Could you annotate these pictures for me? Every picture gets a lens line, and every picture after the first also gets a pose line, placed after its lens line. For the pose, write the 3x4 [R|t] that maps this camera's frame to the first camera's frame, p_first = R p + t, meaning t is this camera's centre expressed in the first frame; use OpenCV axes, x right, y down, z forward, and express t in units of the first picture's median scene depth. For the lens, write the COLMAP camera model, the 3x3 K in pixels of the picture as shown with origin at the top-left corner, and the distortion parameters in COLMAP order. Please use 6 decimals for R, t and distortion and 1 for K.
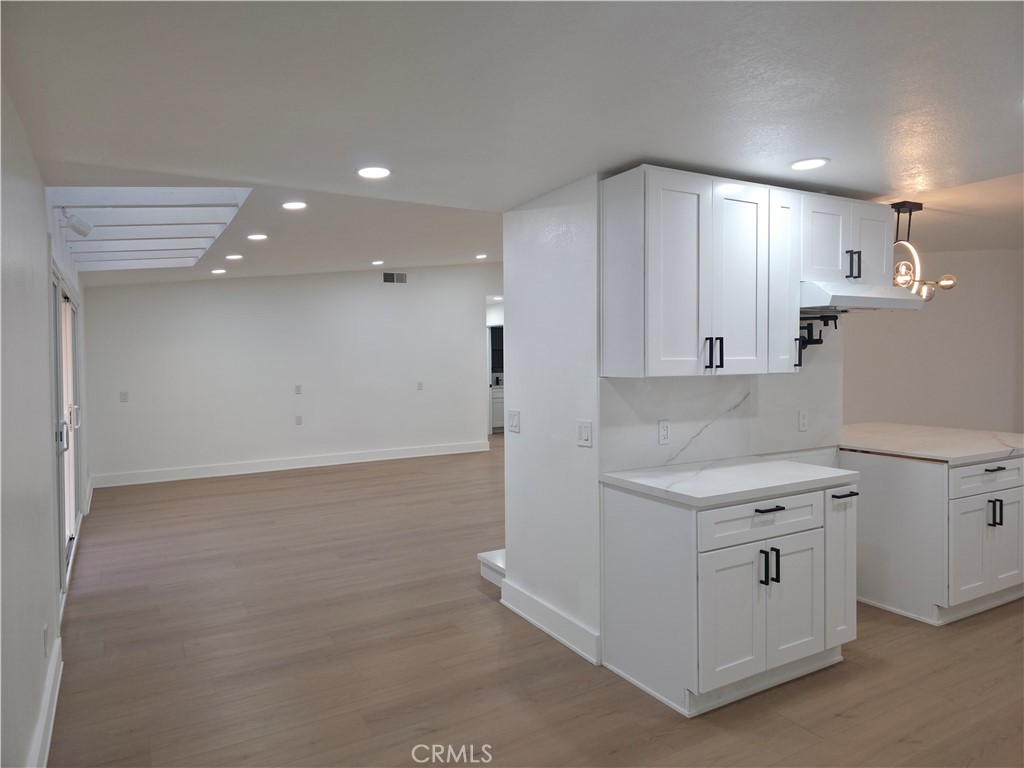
lens RADIAL K [[682.3, 0, 511.8], [0, 682.3, 382.2], [0, 0, 1]] dist [0.007702, -0.001185]
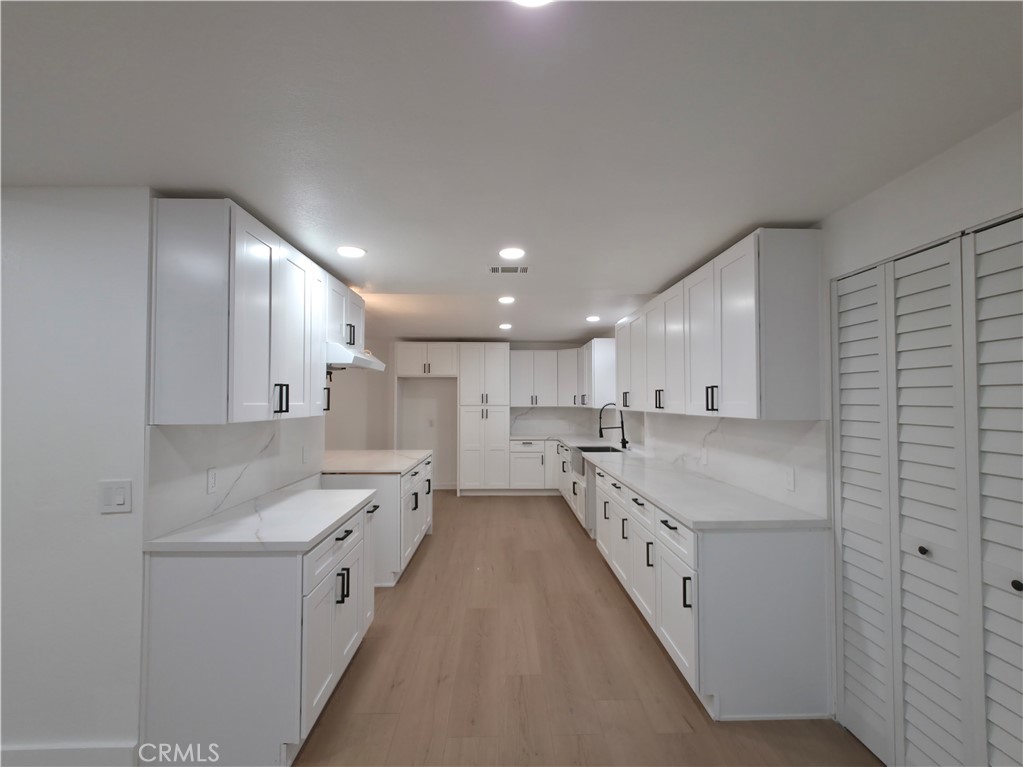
lens RADIAL K [[455.5, 0, 514.7], [0, 455.5, 388.5], [0, 0, 1]] dist [-0.001049, -0.000890]
pose [[0.464043, 0.033317, 0.885186, -0.157930], [0.029016, 0.998184, -0.052781, -0.010302], [-0.885337, 0.050177, 0.462234, 0.337077]]
